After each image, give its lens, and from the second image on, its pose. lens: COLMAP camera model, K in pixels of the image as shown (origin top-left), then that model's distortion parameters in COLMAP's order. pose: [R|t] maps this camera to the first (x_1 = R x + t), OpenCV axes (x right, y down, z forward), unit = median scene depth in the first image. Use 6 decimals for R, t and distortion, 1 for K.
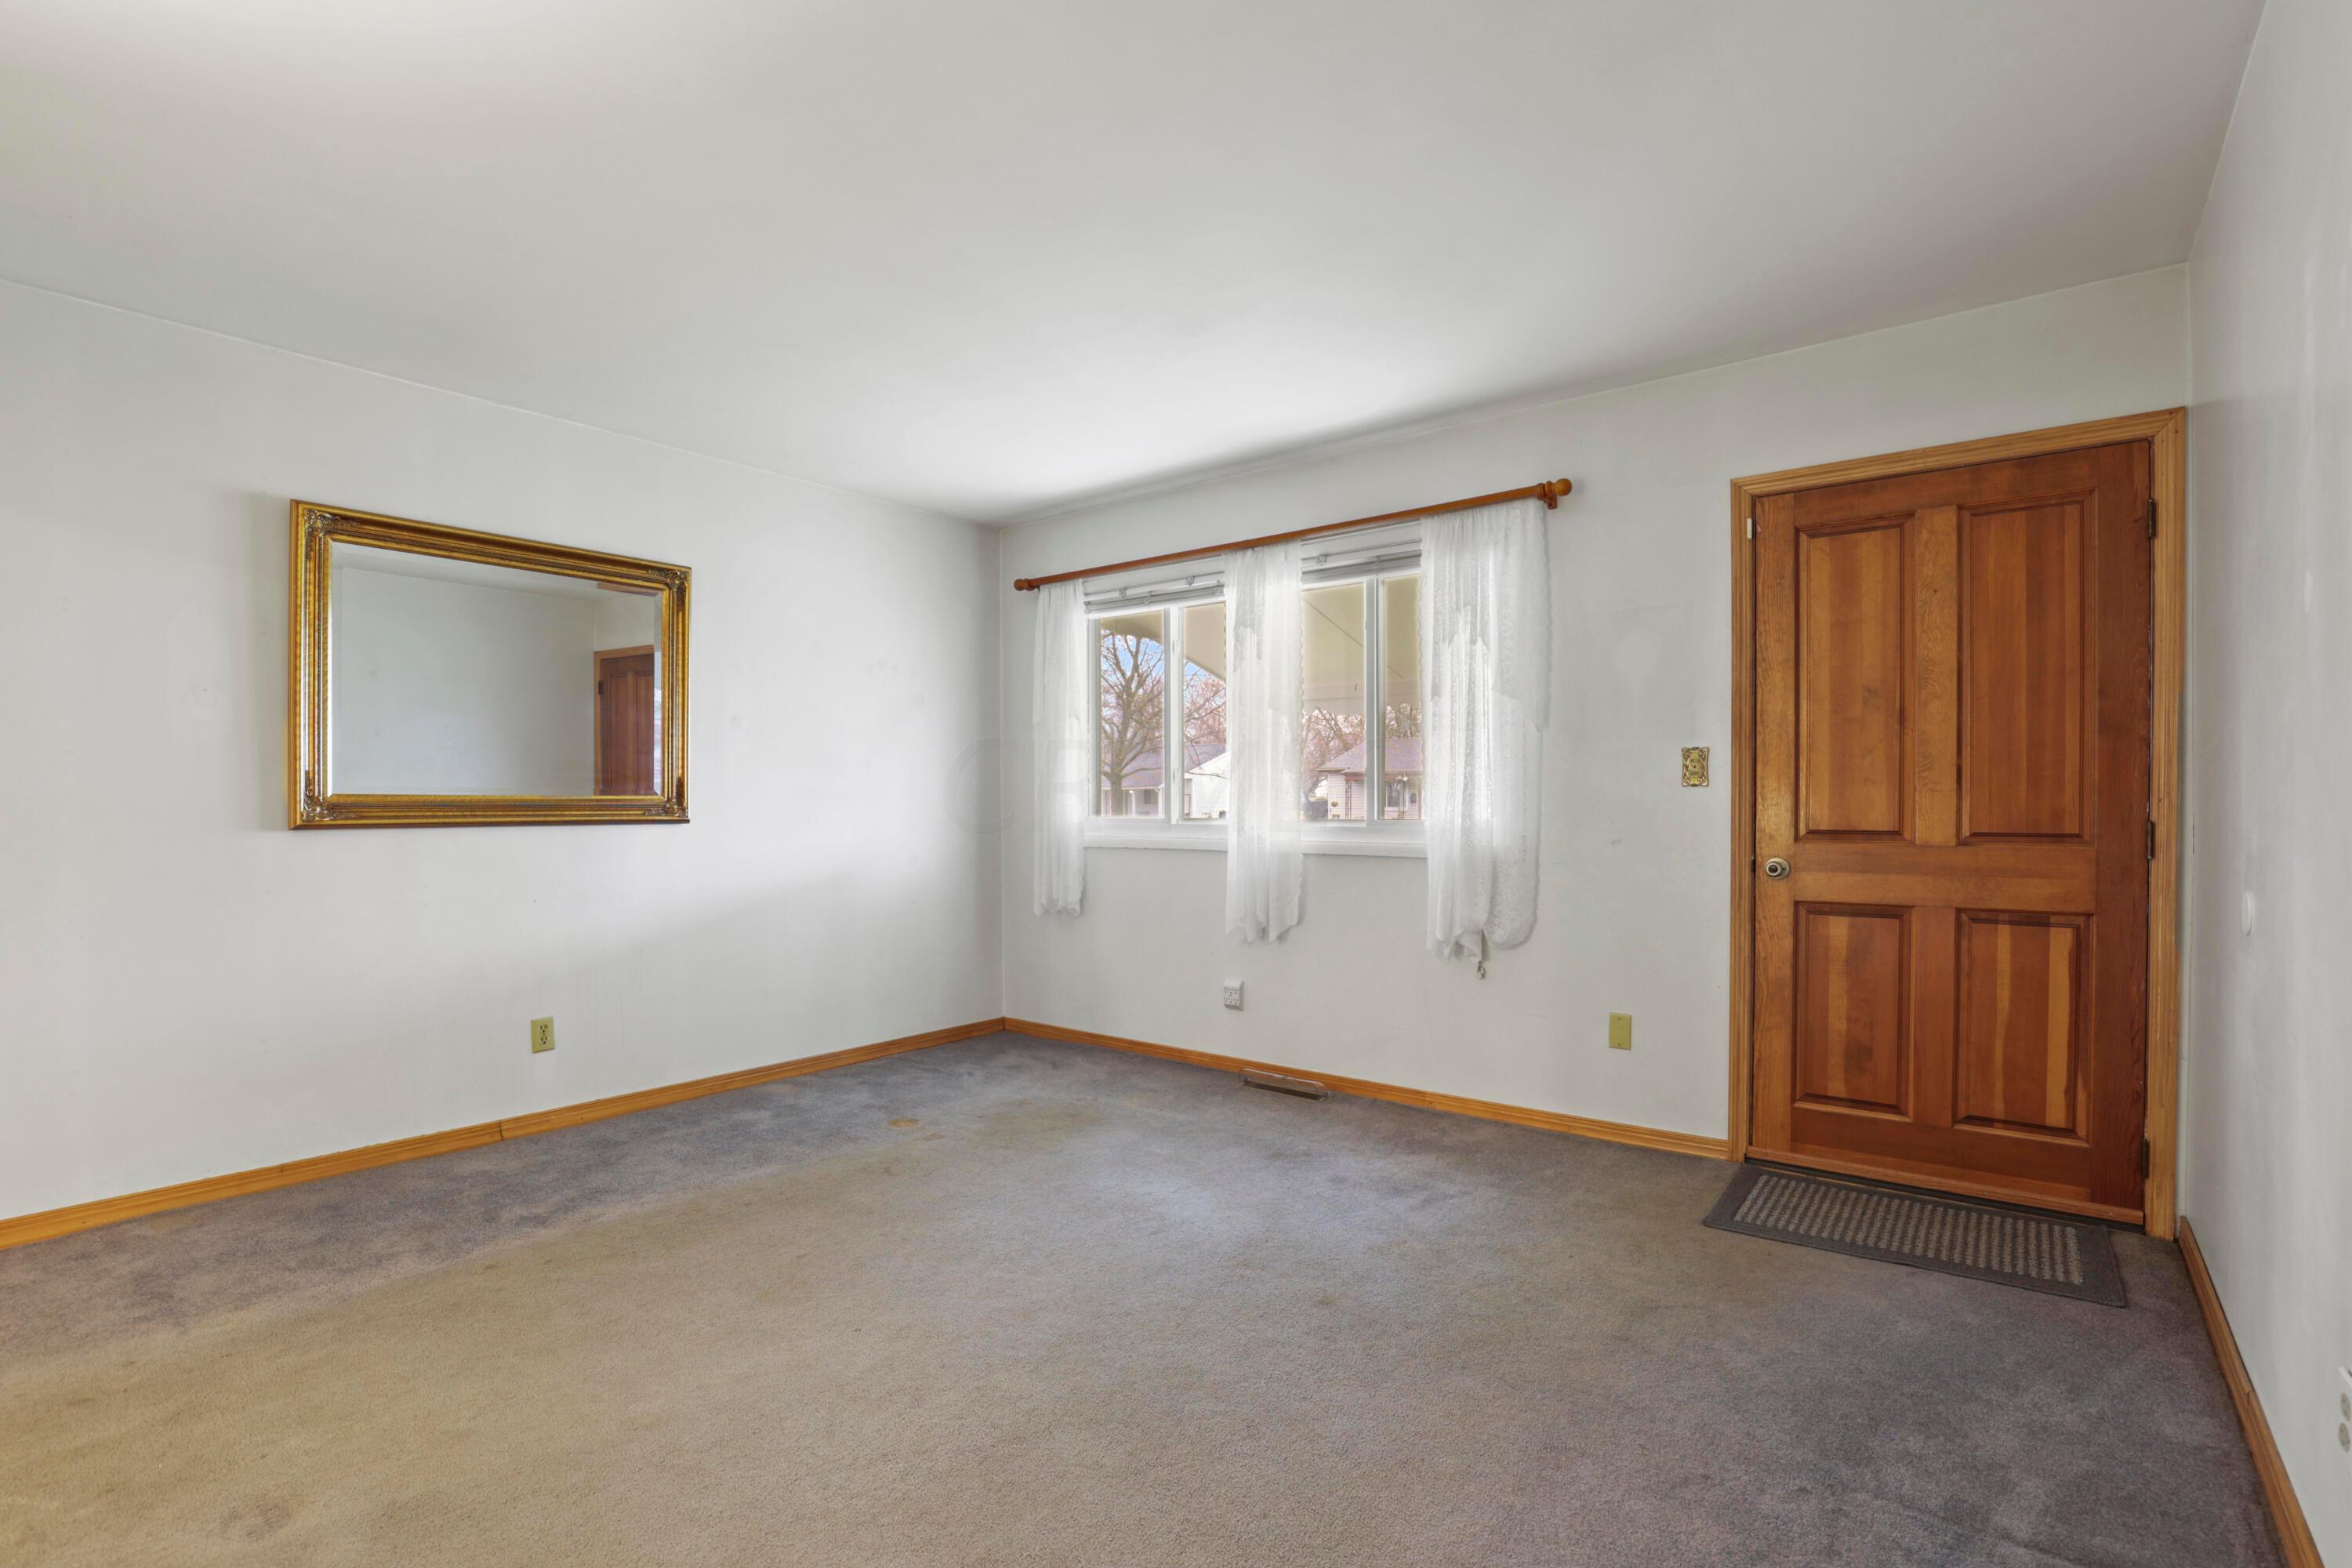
lens RADIAL K [[1080.5, 0, 1242.9], [0, 1080.5, 817.4], [0, 0, 1]] dist [-0.019405, 0.000140]
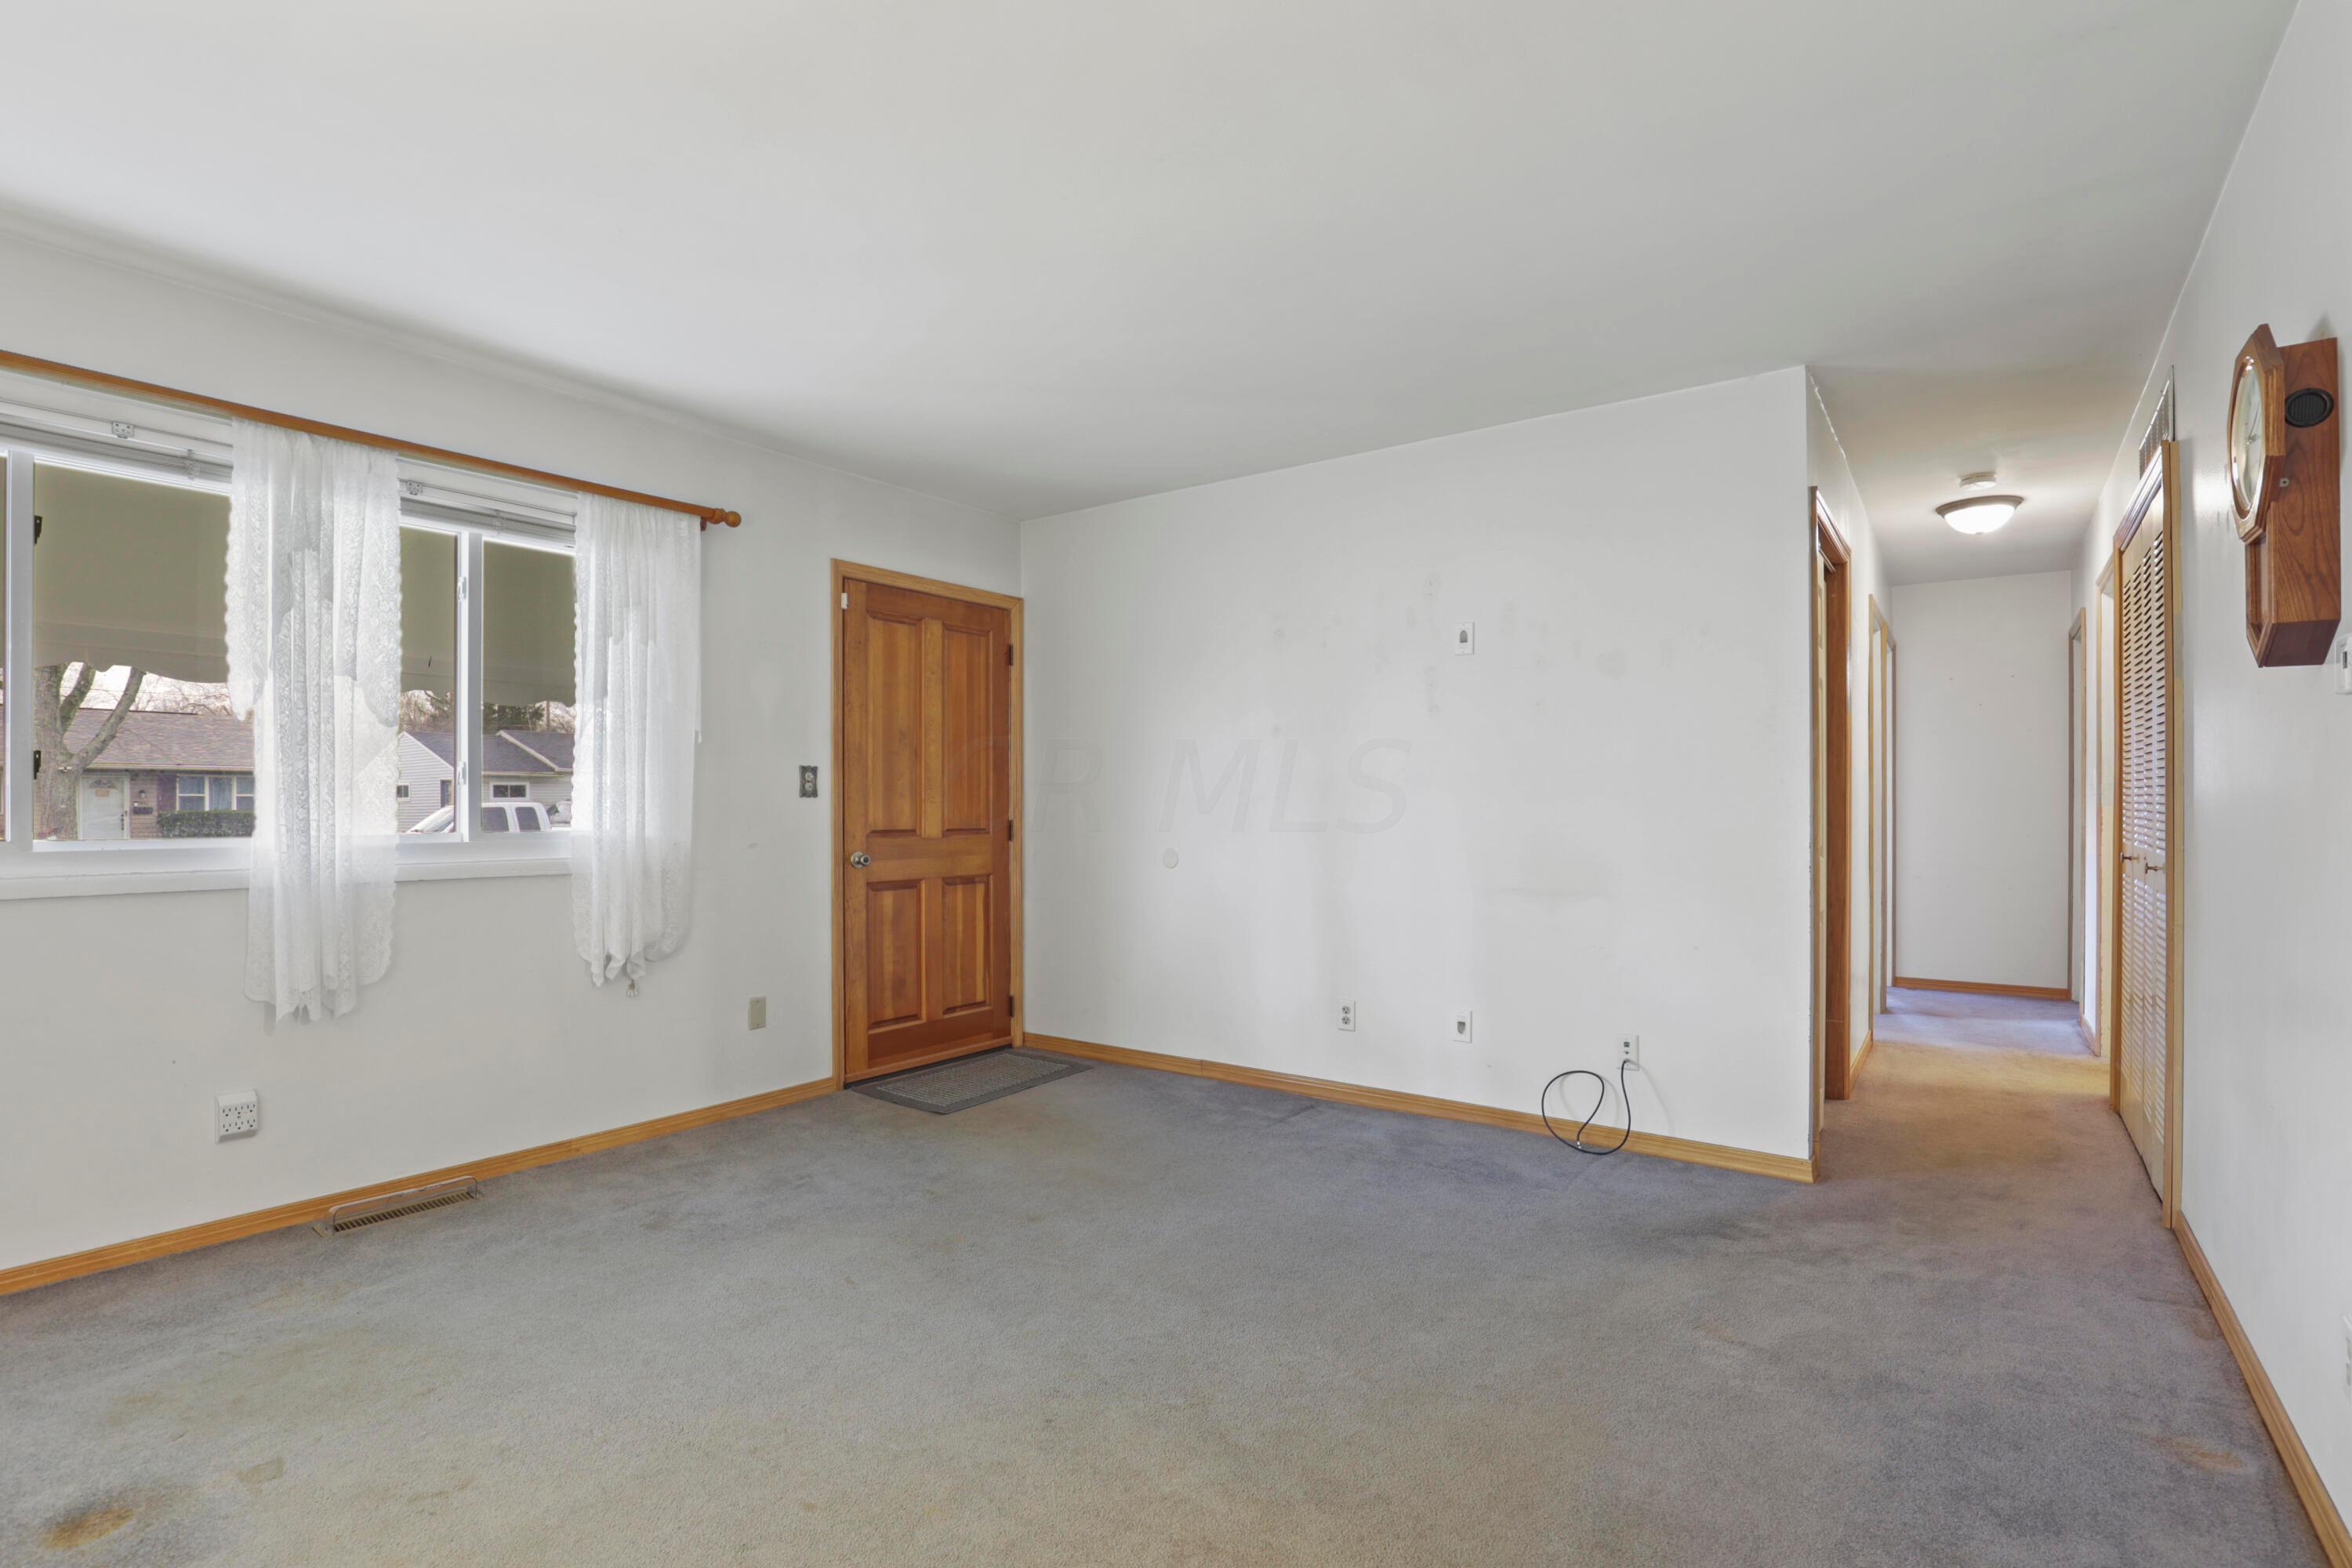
lens RADIAL K [[1101.1, 0, 1179.3], [0, 1101.1, 805.3], [0, 0, 1]] dist [-0.002799, 0.000826]
pose [[0.001907, -0.001922, 0.999996, -0.894285], [0.008297, 0.999964, 0.001906, -0.020285], [-0.999964, 0.008293, 0.001923, 0.614876]]
